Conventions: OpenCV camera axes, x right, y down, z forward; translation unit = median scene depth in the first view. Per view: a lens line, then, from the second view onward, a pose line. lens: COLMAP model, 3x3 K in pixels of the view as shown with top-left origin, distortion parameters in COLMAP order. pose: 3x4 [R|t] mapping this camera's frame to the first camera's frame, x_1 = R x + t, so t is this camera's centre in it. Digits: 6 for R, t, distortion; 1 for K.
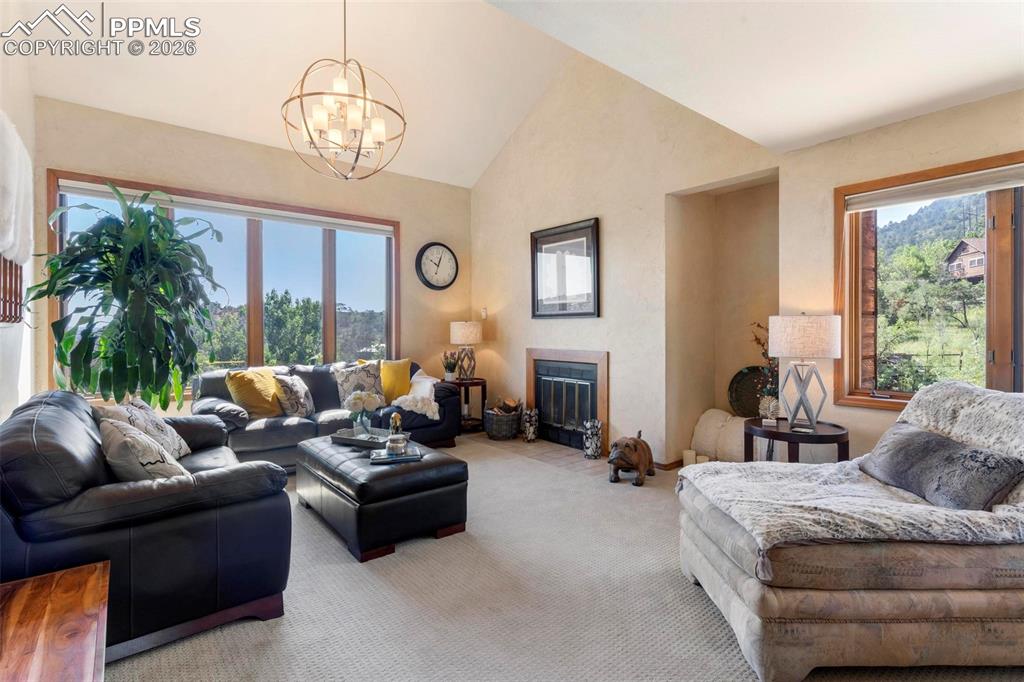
lens RADIAL K [[488.4, 0, 512.1], [0, 488.4, 334.7], [0, 0, 1]] dist [0.000115, 0.000437]
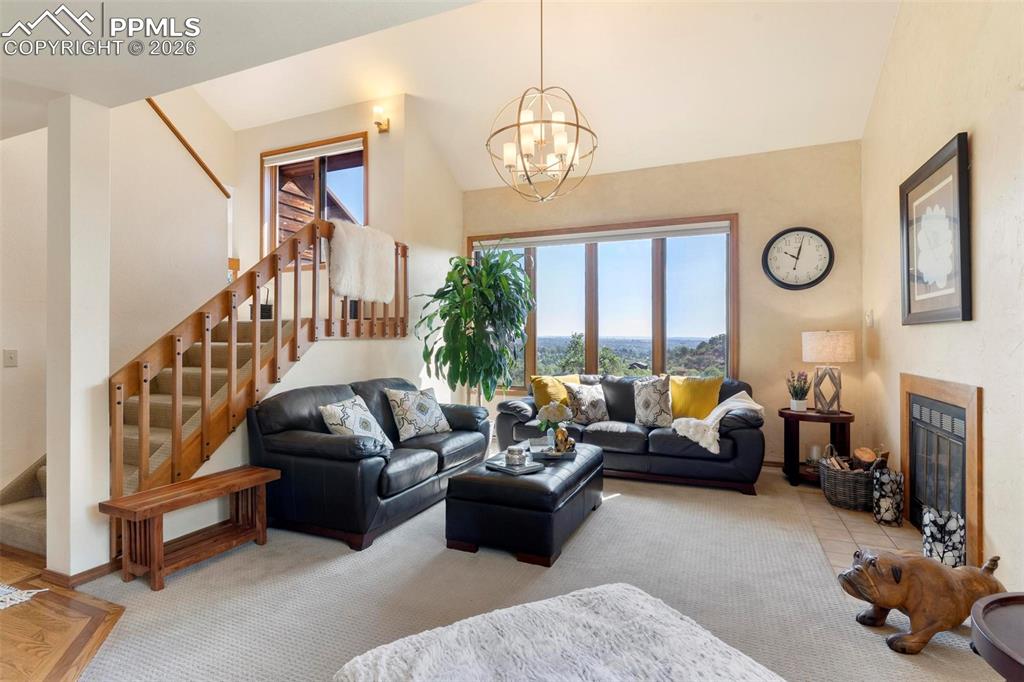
lens RADIAL K [[501.5, 0, 512.0], [0, 501.5, 341.0], [0, 0, 1]] dist [0.000496, 0.000331]
pose [[0.465963, 0.003973, -0.884795, 0.381374], [-0.011296, 0.999935, -0.001459, -0.006871], [0.884732, 0.010674, 0.465978, 0.281557]]
